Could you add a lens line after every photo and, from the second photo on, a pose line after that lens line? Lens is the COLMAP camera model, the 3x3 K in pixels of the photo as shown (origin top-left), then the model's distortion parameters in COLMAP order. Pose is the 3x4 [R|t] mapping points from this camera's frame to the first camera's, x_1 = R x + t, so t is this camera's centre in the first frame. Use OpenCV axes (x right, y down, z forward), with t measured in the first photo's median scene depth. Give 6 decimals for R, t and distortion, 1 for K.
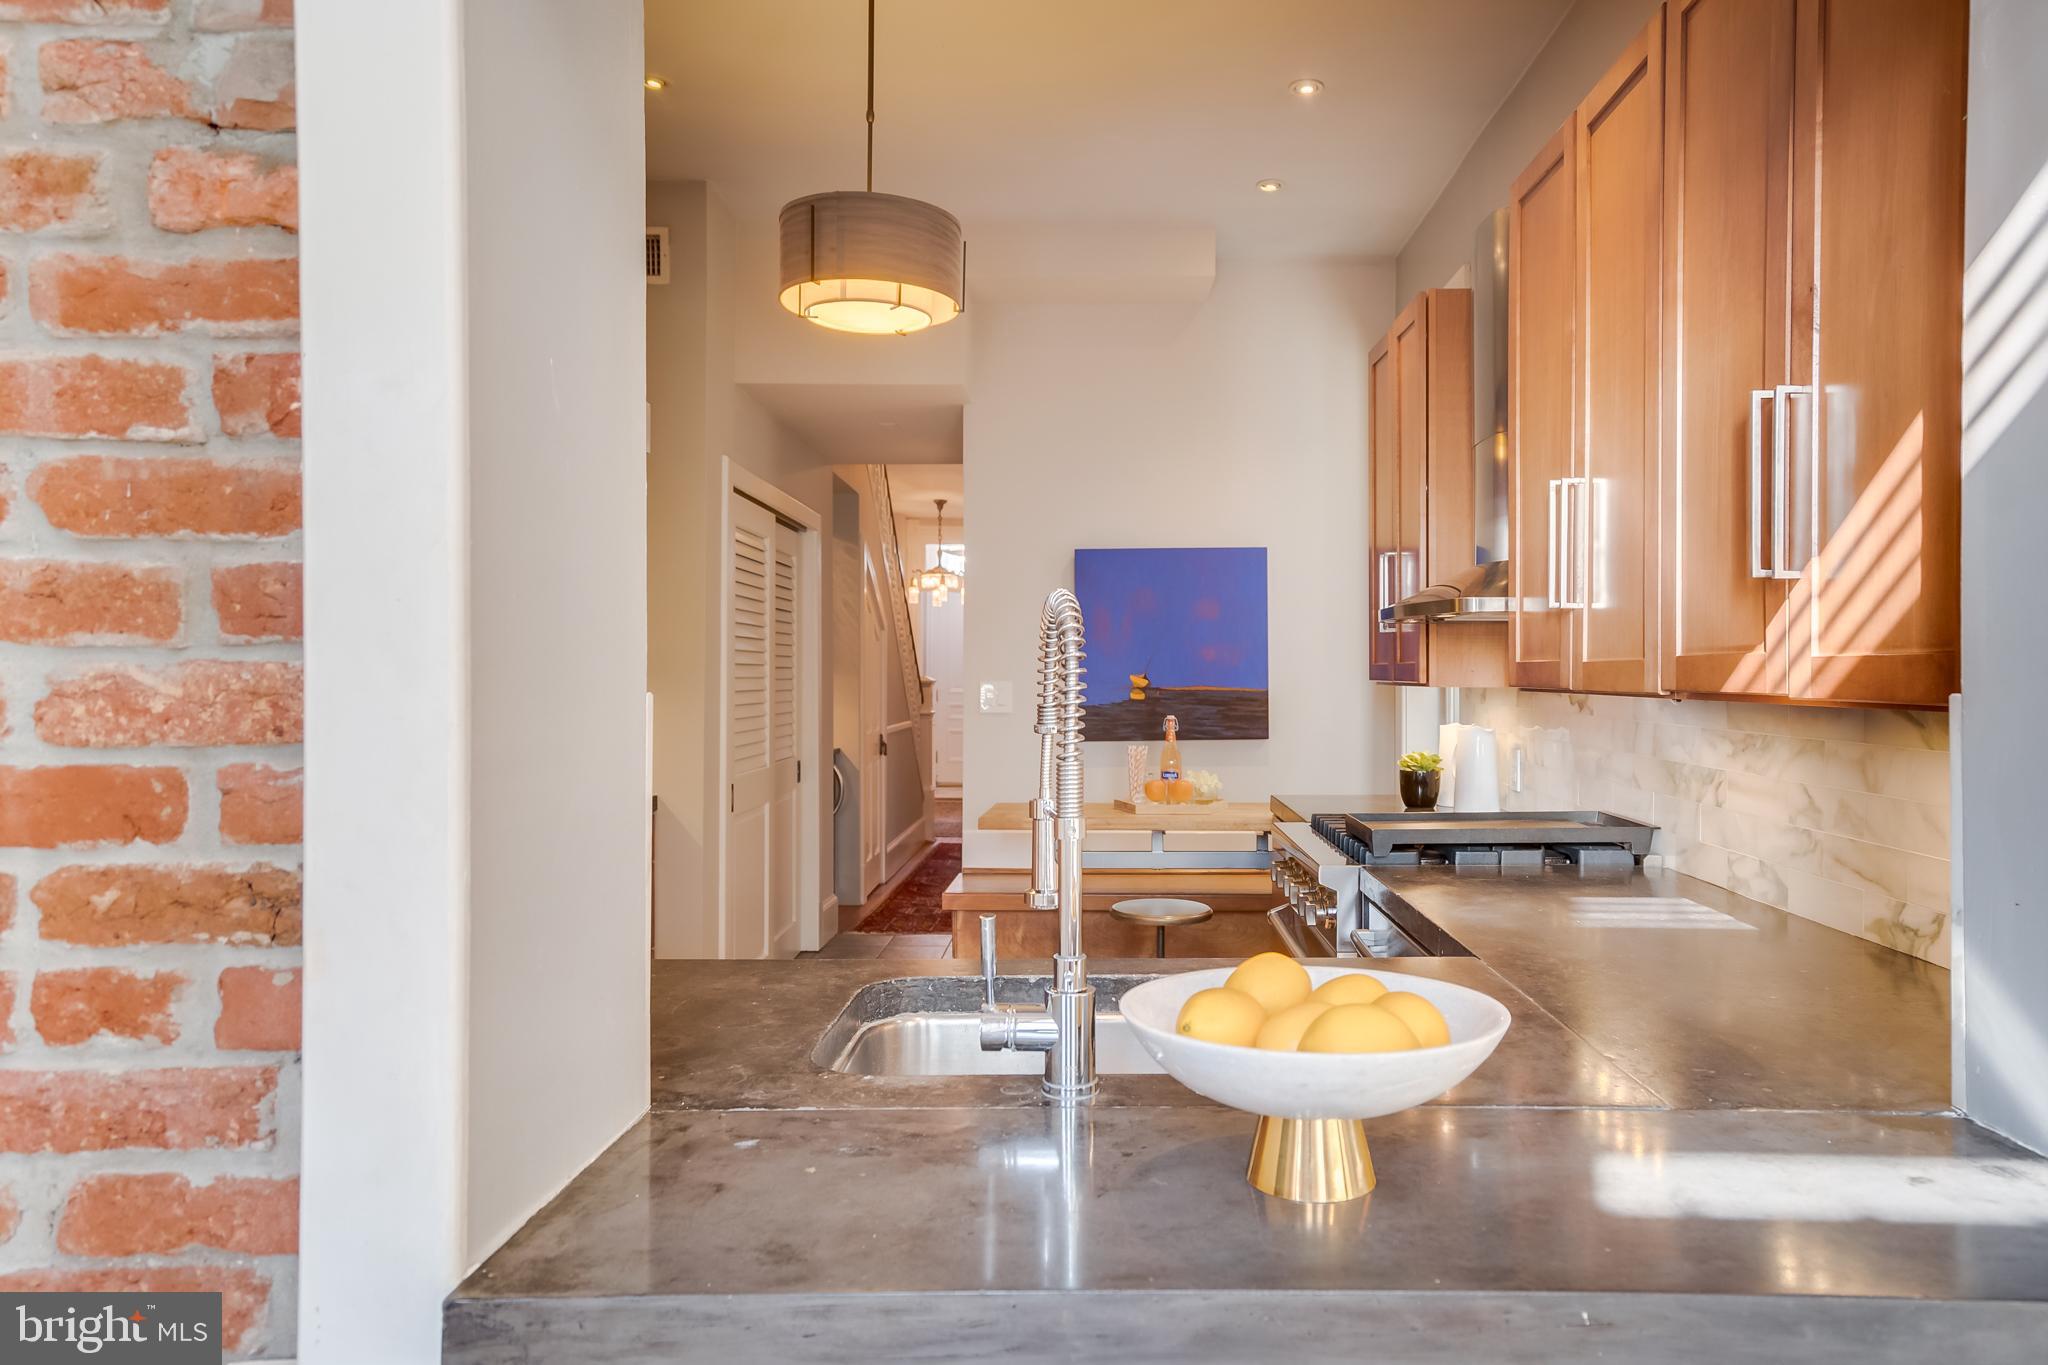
lens RADIAL K [[1069.1, 0, 1031.2], [0, 1069.1, 676.2], [0, 0, 1]] dist [0.000134, 0.000022]
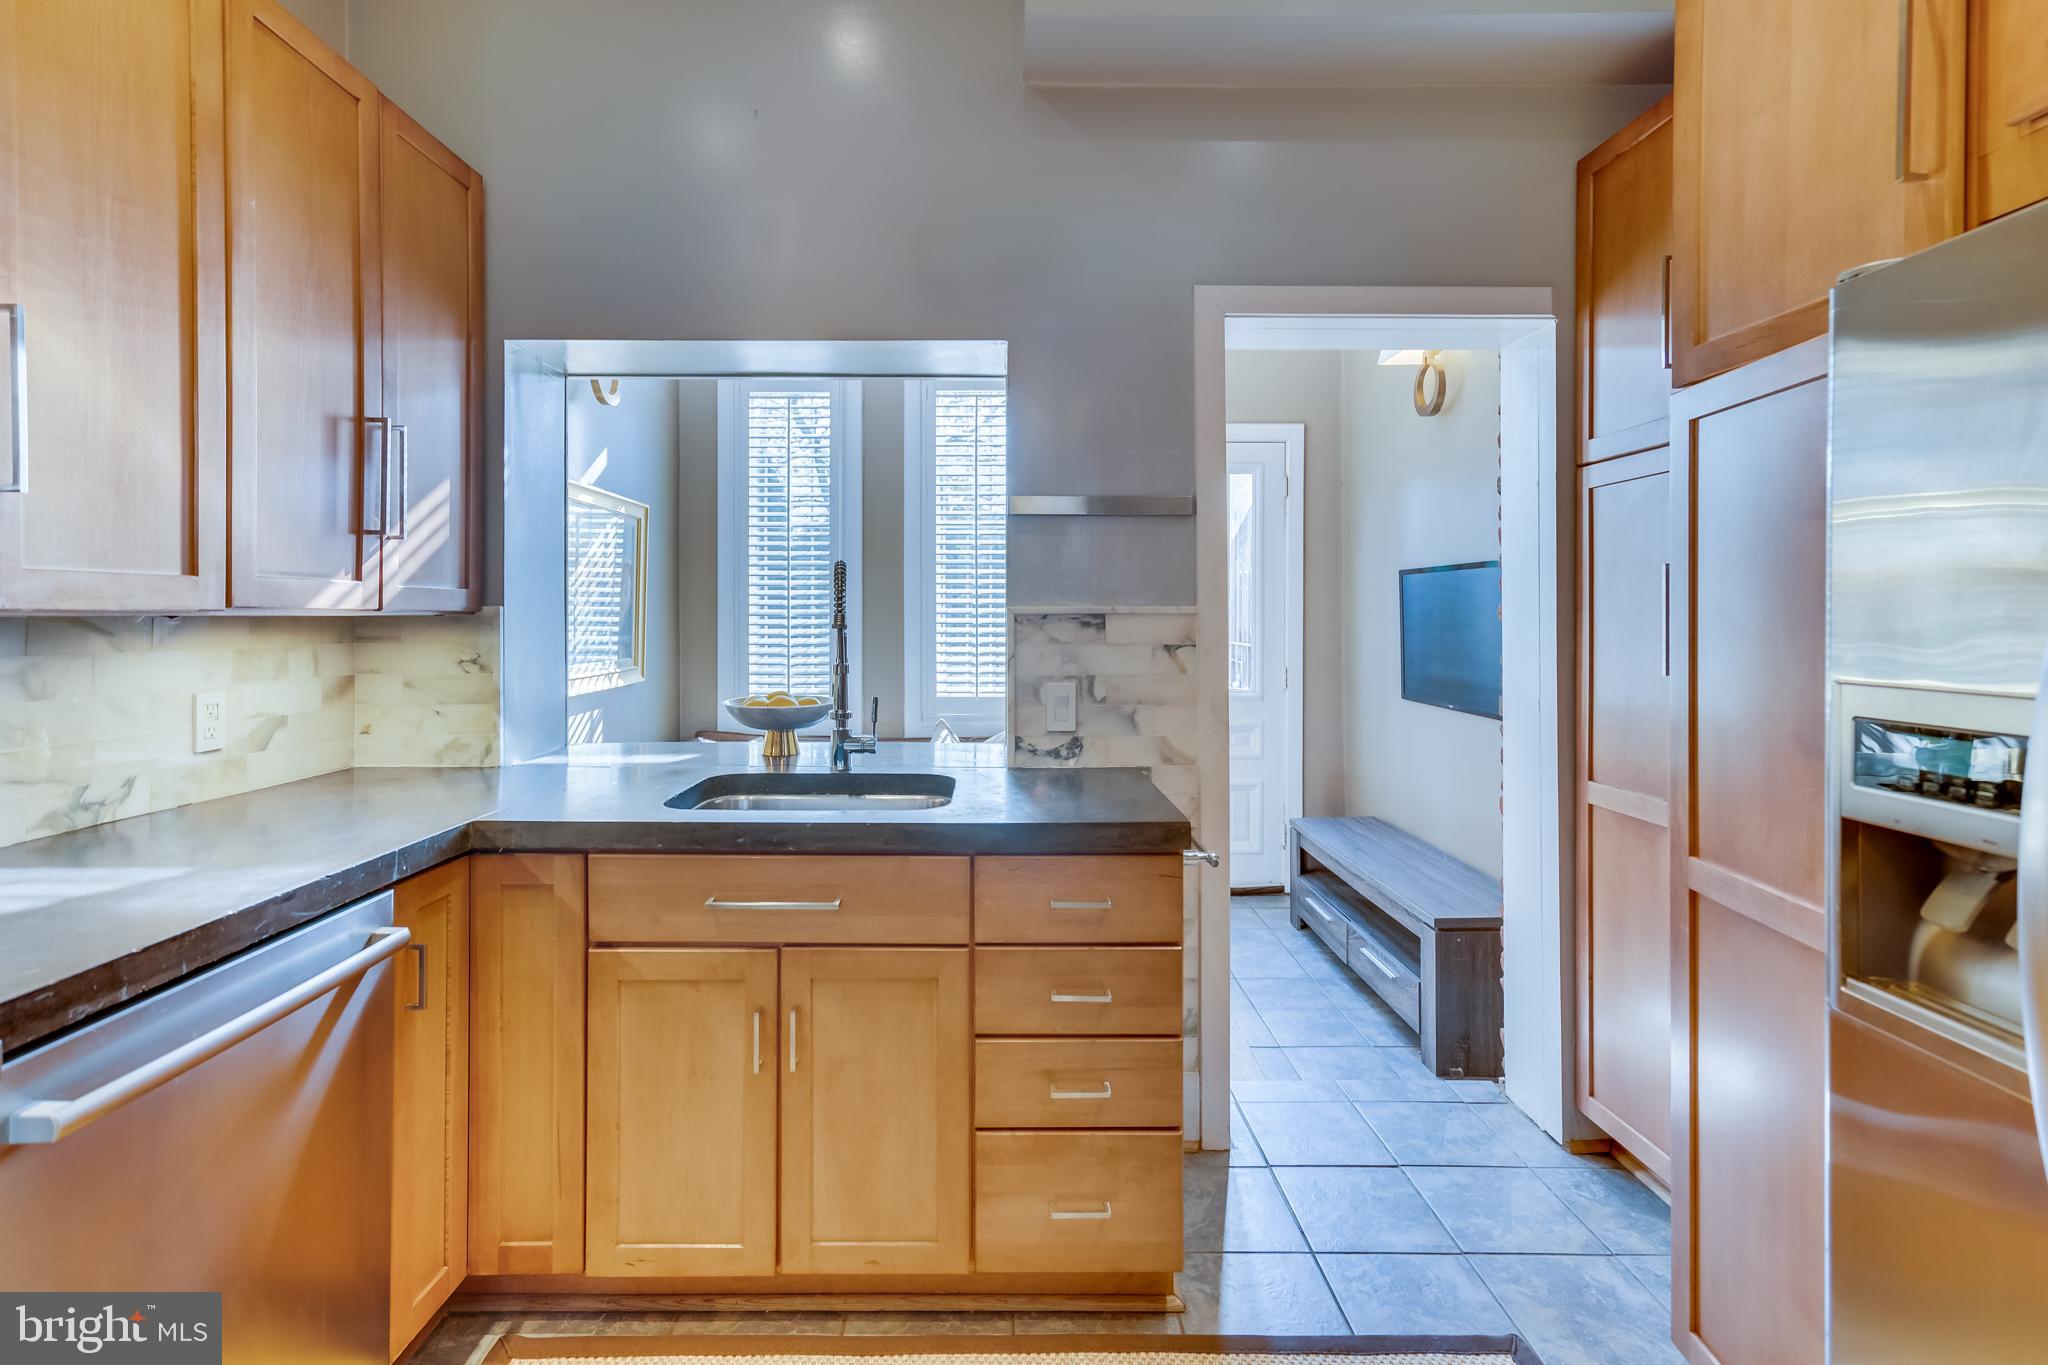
lens RADIAL K [[957.5, 0, 985.8], [0, 957.5, 642.1], [0, 0, 1]] dist [0.013015, 0.000541]
pose [[-0.996908, 0.001466, -0.078570, -0.018591], [0.000799, 0.999963, 0.008517, 0.007893], [0.078579, 0.008428, -0.996872, 0.392830]]
